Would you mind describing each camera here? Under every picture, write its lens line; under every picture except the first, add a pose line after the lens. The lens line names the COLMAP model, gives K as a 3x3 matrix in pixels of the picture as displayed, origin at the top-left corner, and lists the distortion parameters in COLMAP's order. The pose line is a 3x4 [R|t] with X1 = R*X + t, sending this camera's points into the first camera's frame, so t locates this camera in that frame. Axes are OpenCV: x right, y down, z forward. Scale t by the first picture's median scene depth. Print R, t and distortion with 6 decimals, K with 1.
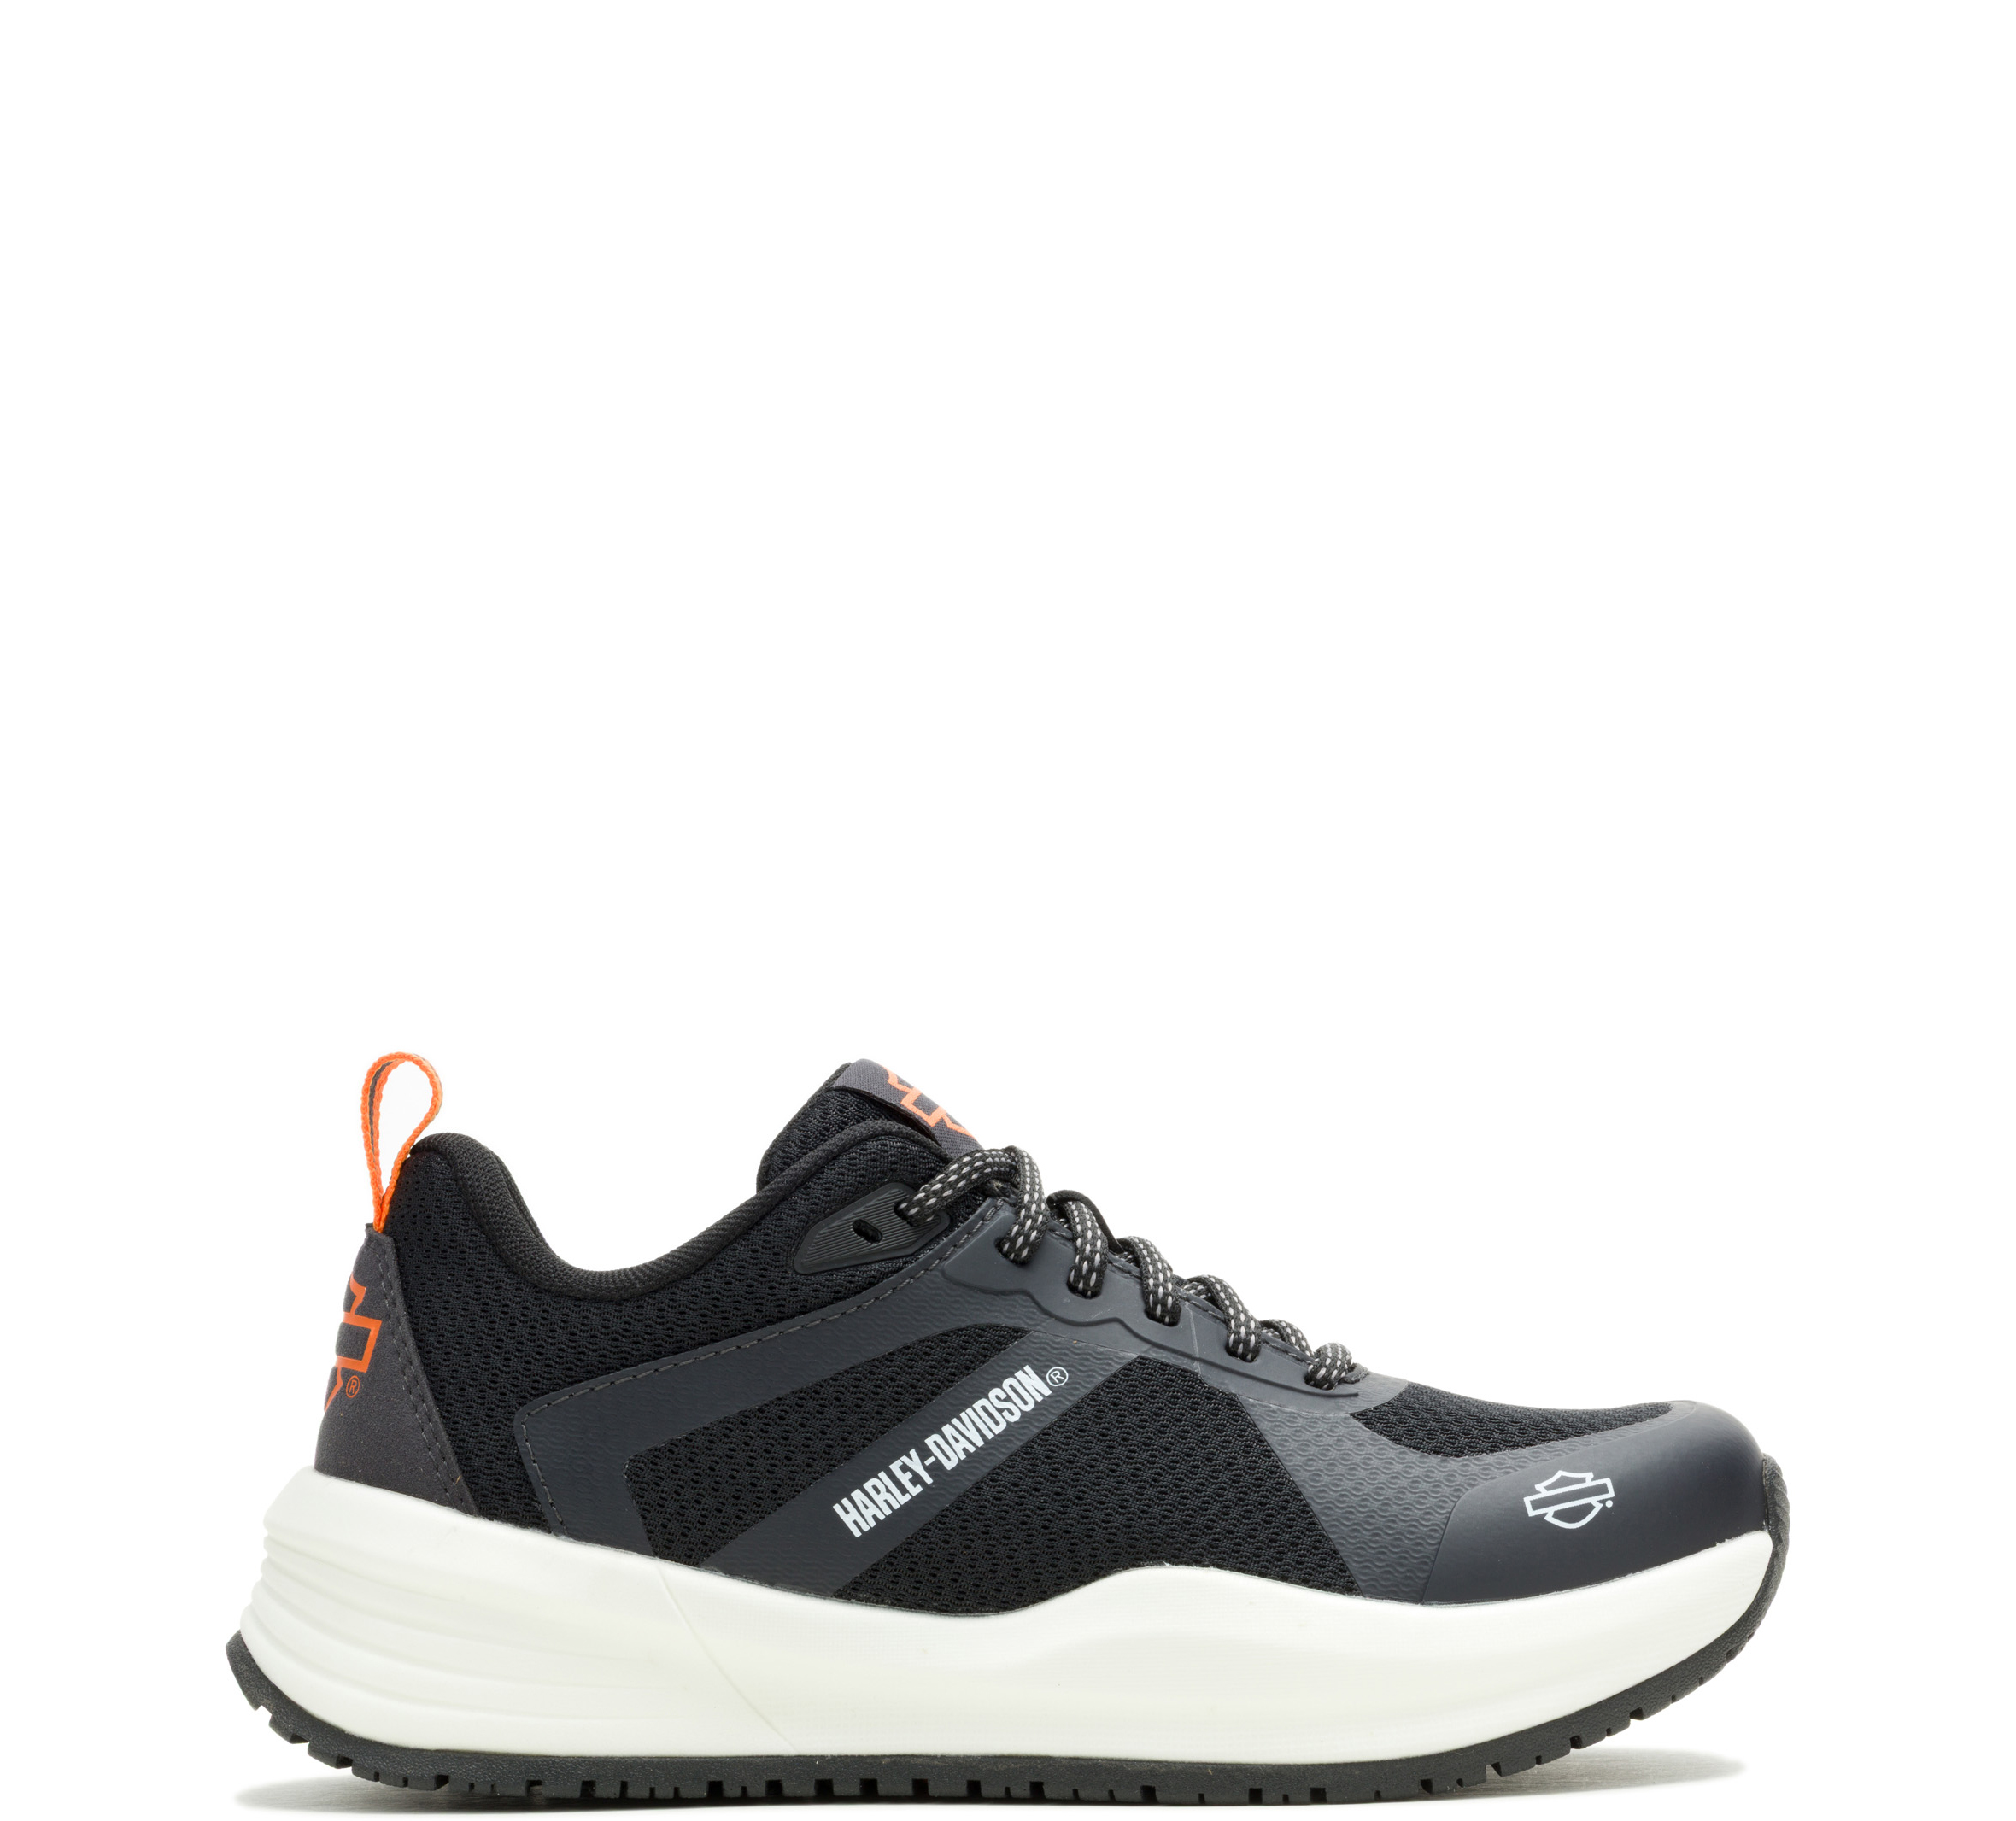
lens RADIAL K [[7161.1, 0, 1008.0], [0, 7161.1, 910.5], [0, 0, 1]] dist [-0.089761, -1.465959]
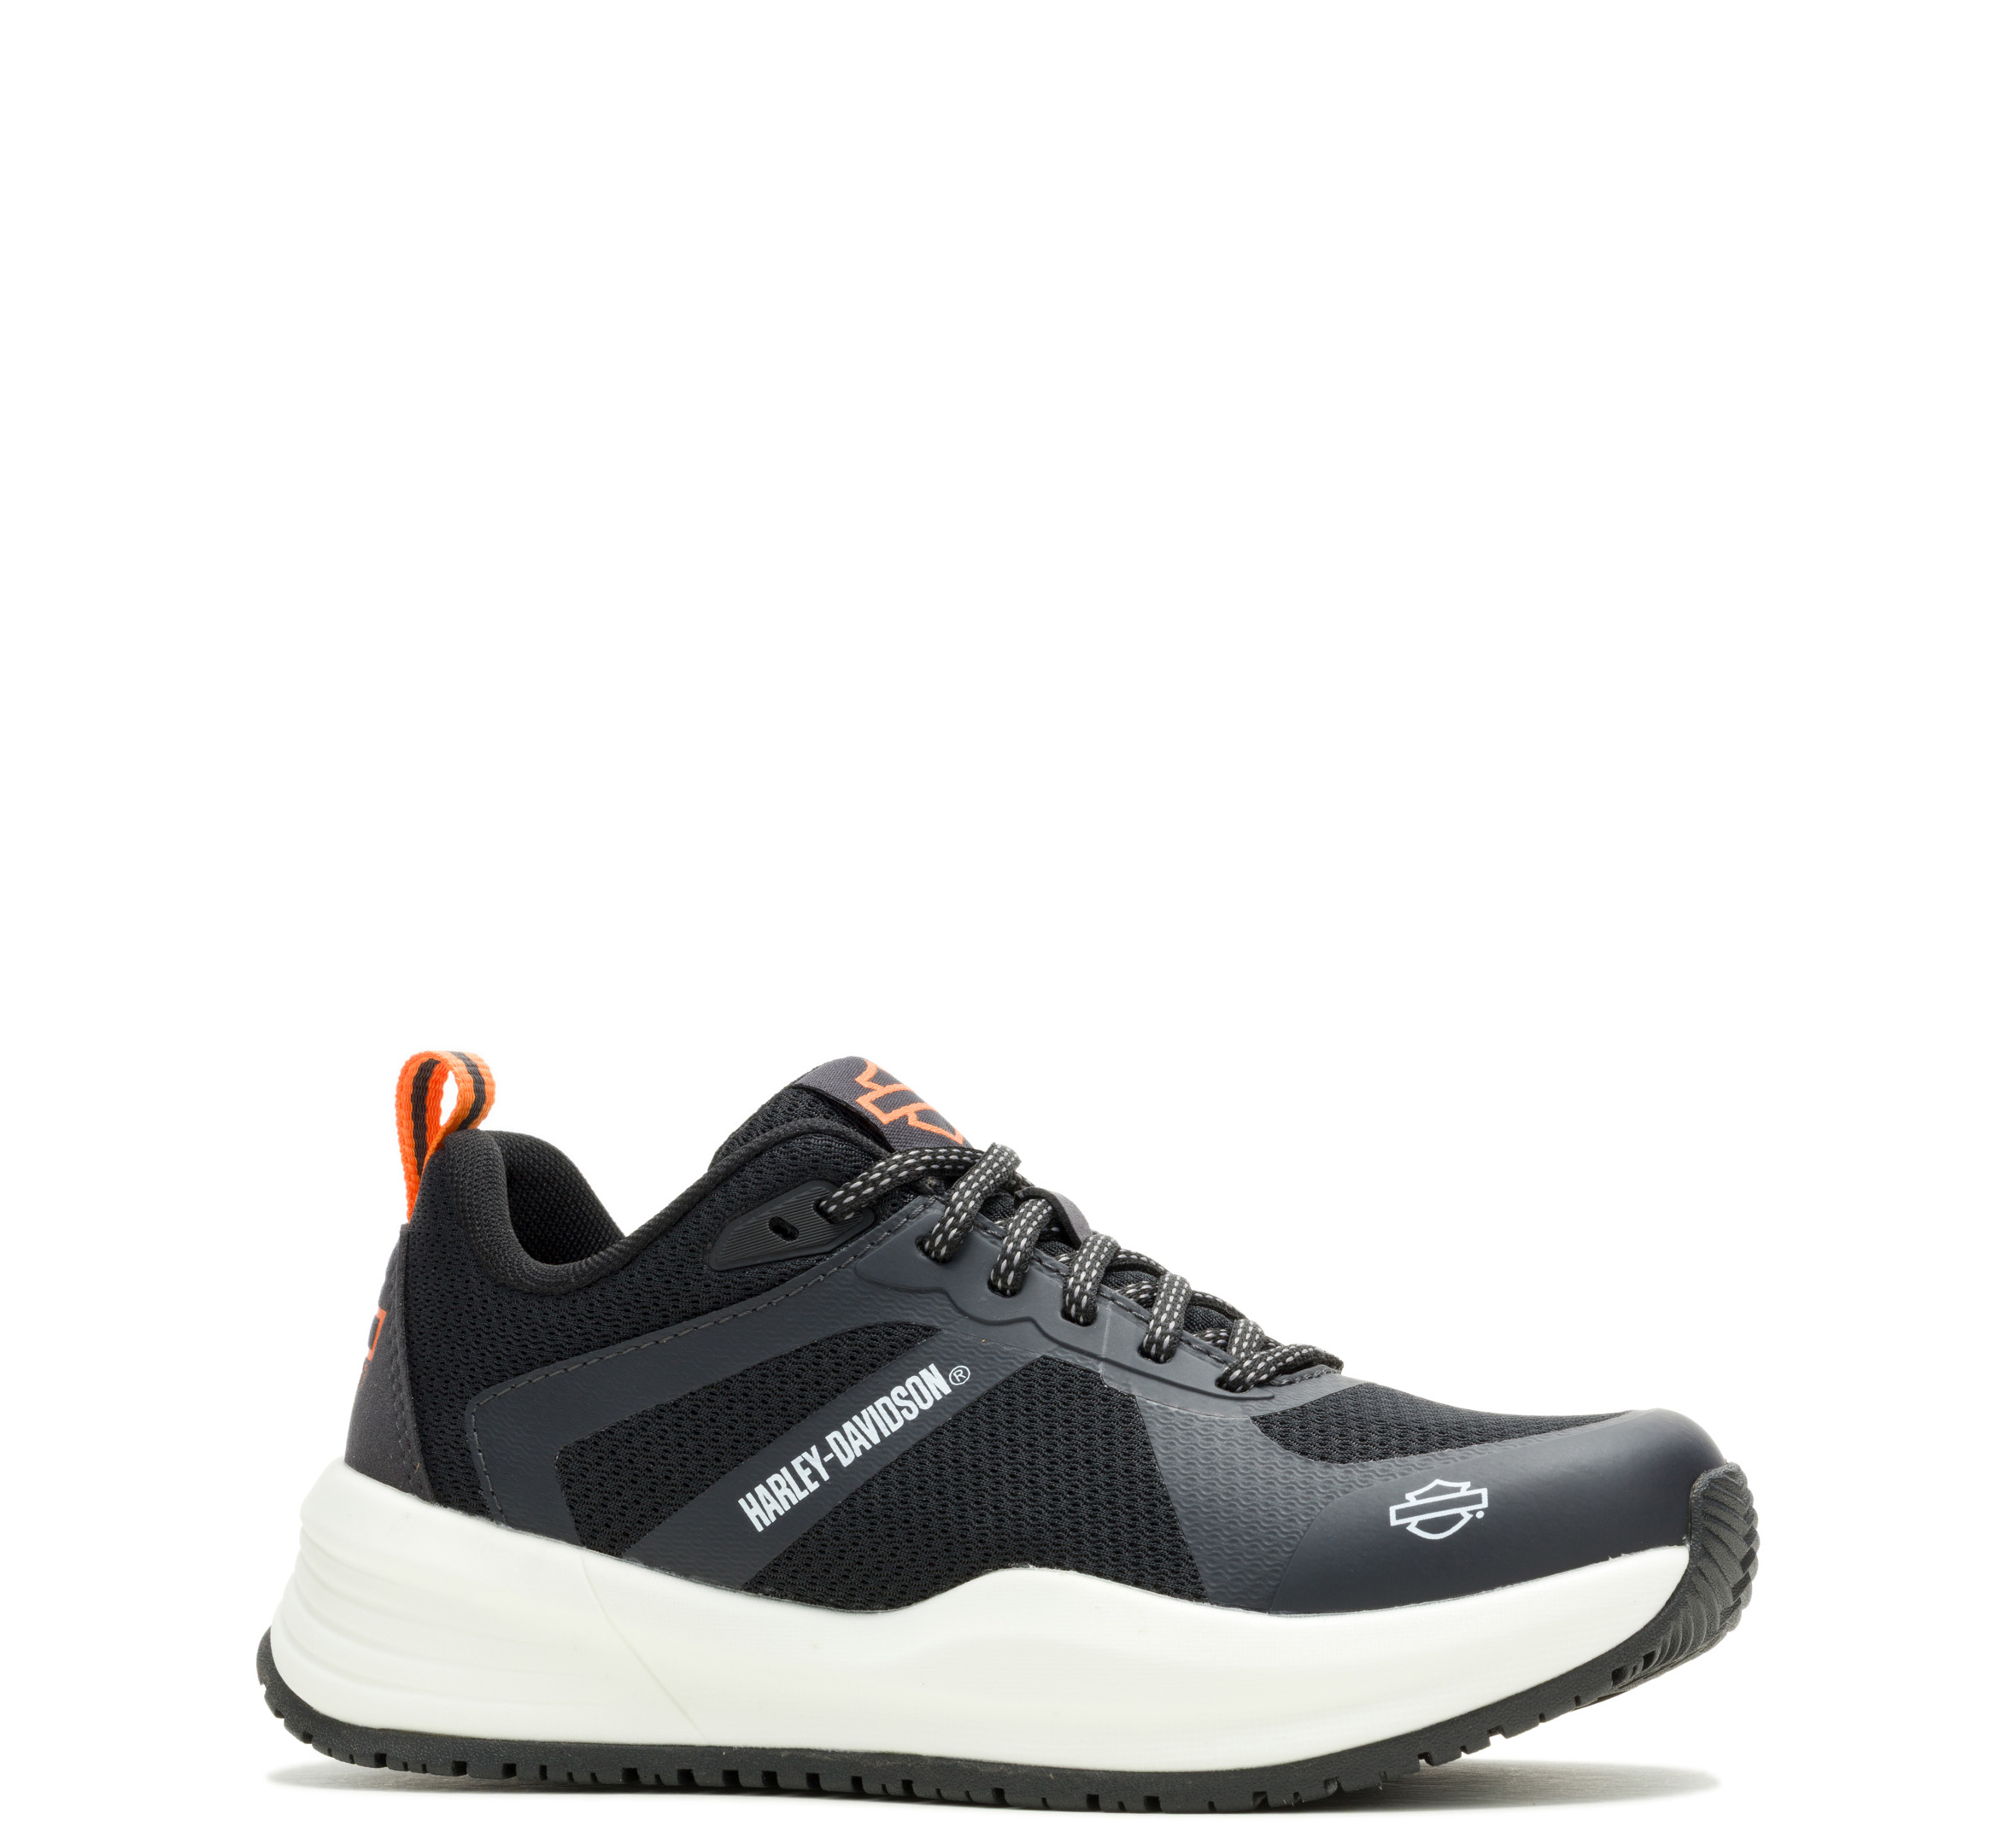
lens RADIAL K [[7161.1, 0, 1008.0], [0, 7161.1, 910.5], [0, 0, 1]] dist [-0.089761, -1.465959]
pose [[0.926970, -0.010529, -0.374986, 0.390058], [0.012904, 0.999909, 0.003822, -0.003482], [0.374912, -0.008381, 0.927022, 0.077673]]
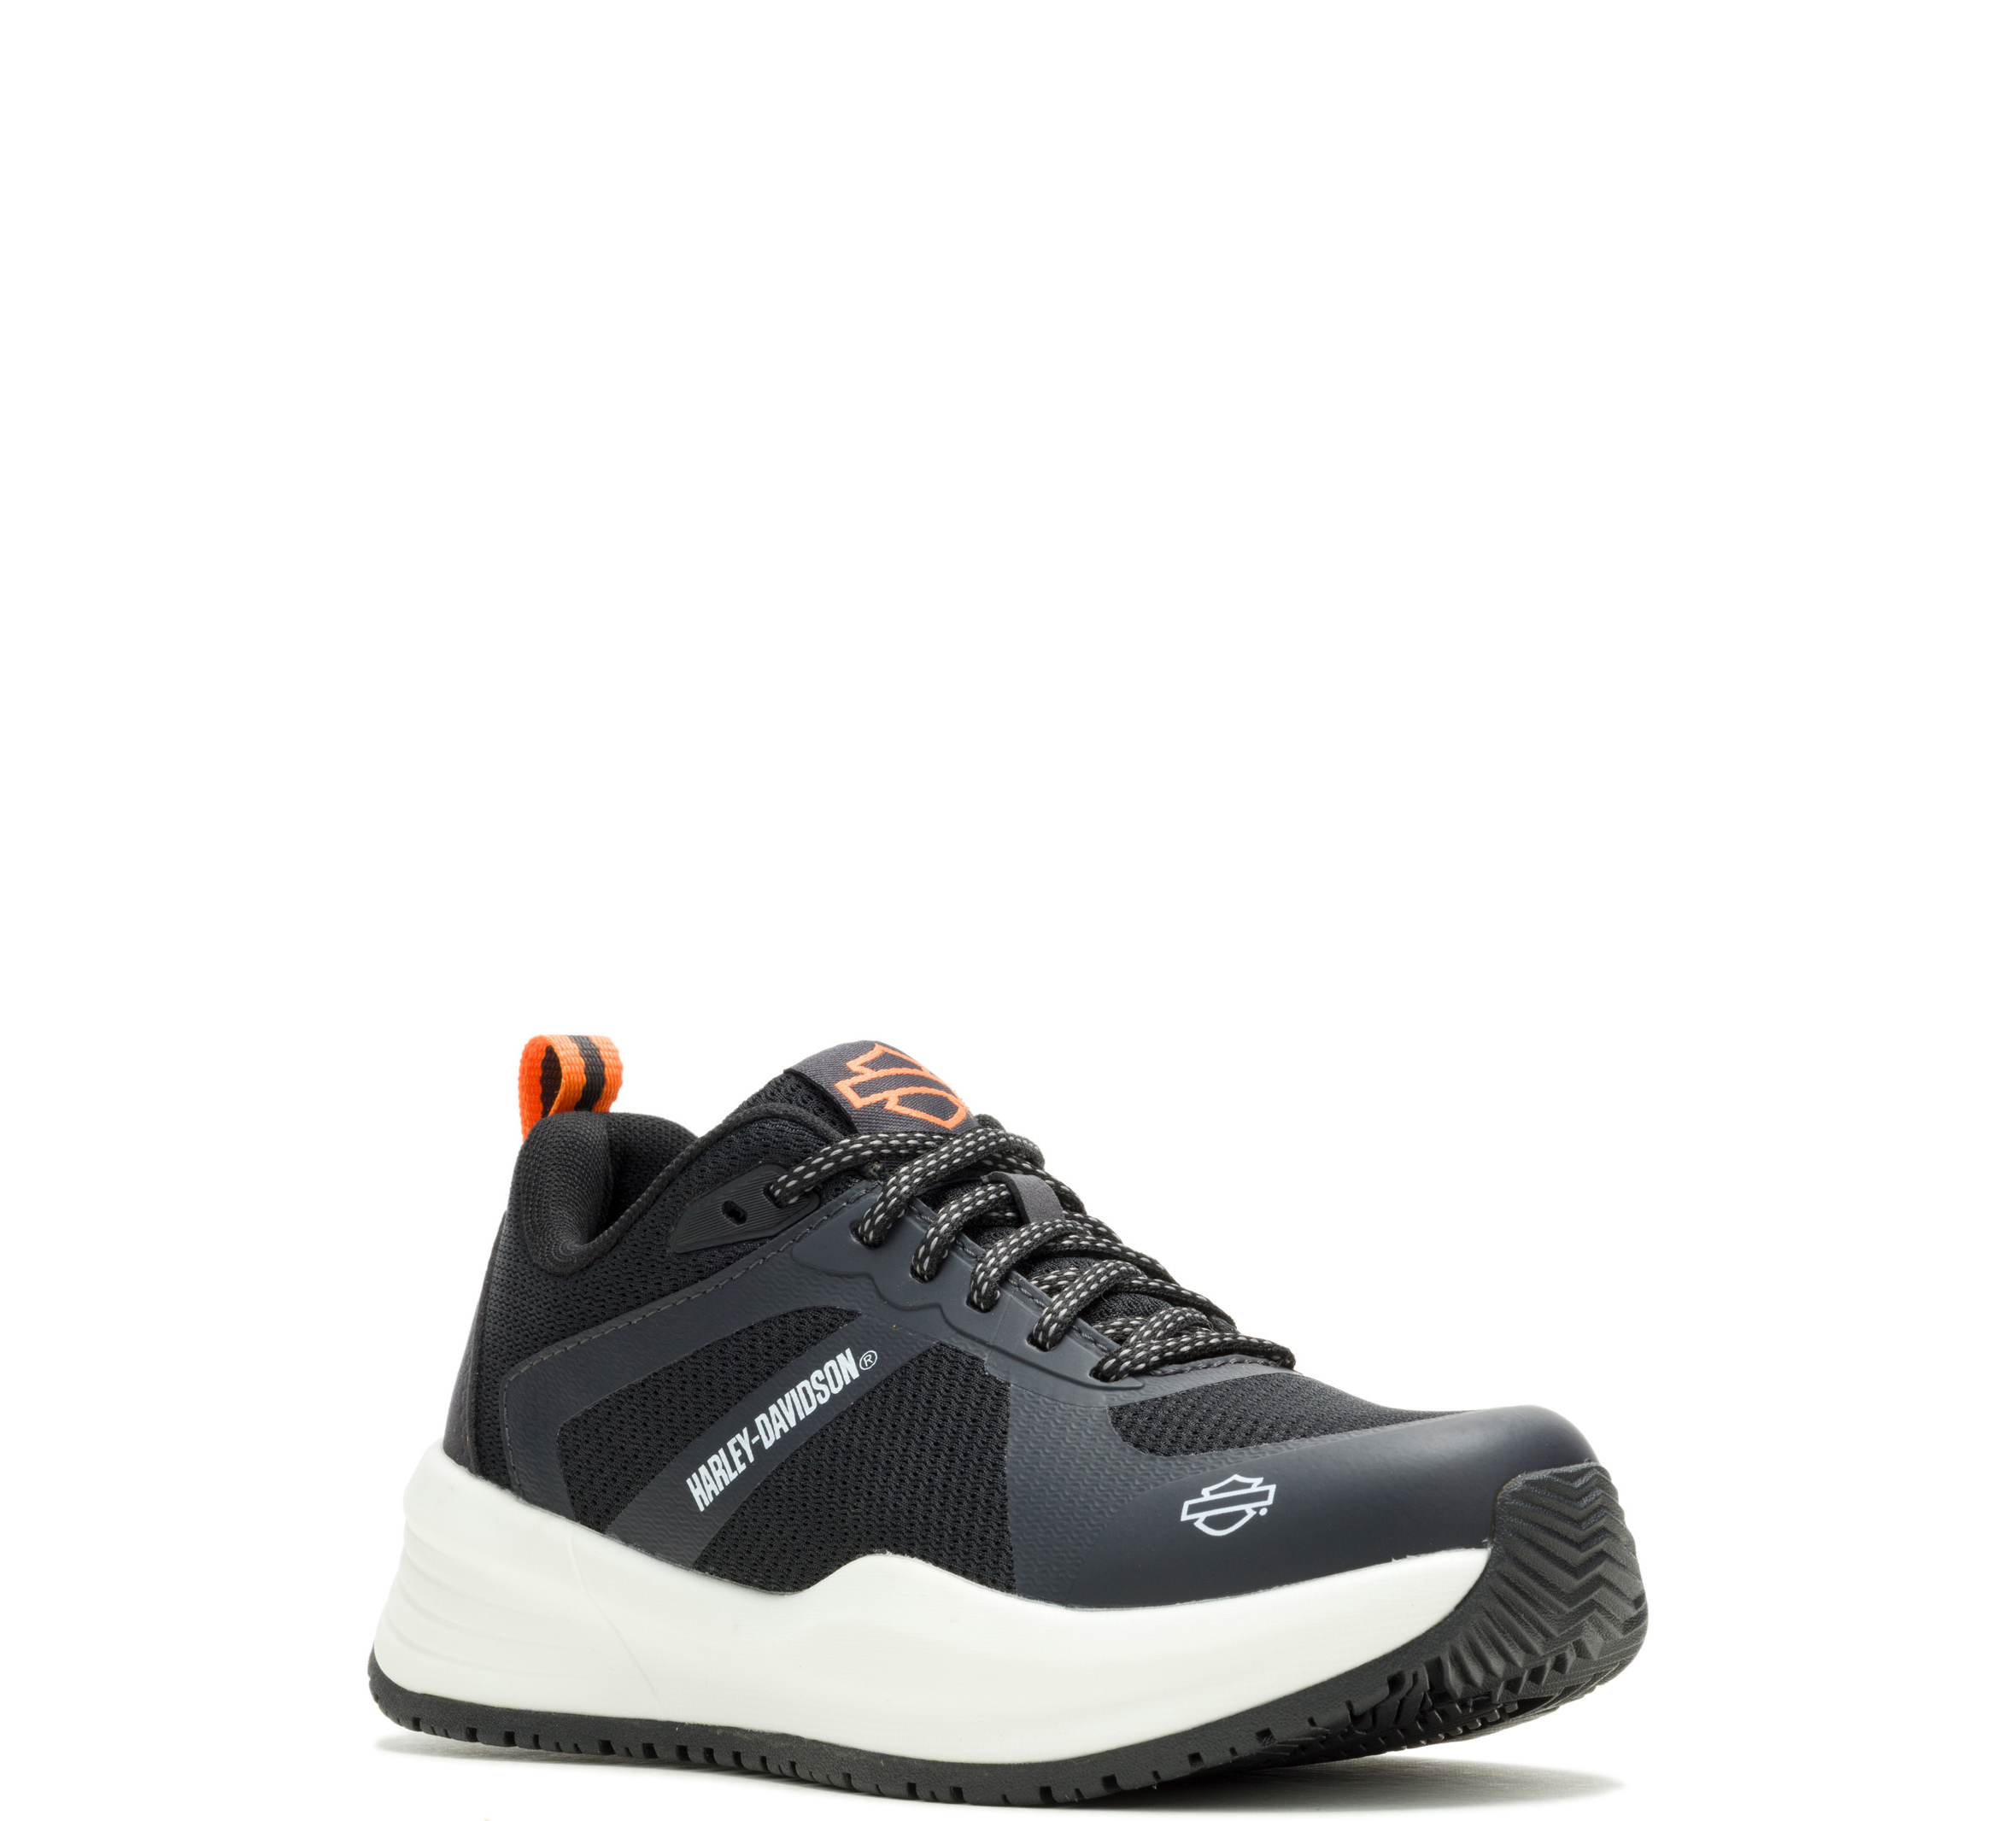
lens RADIAL K [[7161.1, 0, 1008.0], [0, 7161.1, 910.5], [0, 0, 1]] dist [-0.089761, -1.465959]
pose [[0.709661, -0.015442, -0.704374, 0.730072], [0.026992, 0.999622, 0.005280, -0.002521], [0.704026, -0.022759, 0.709809, 0.306074]]
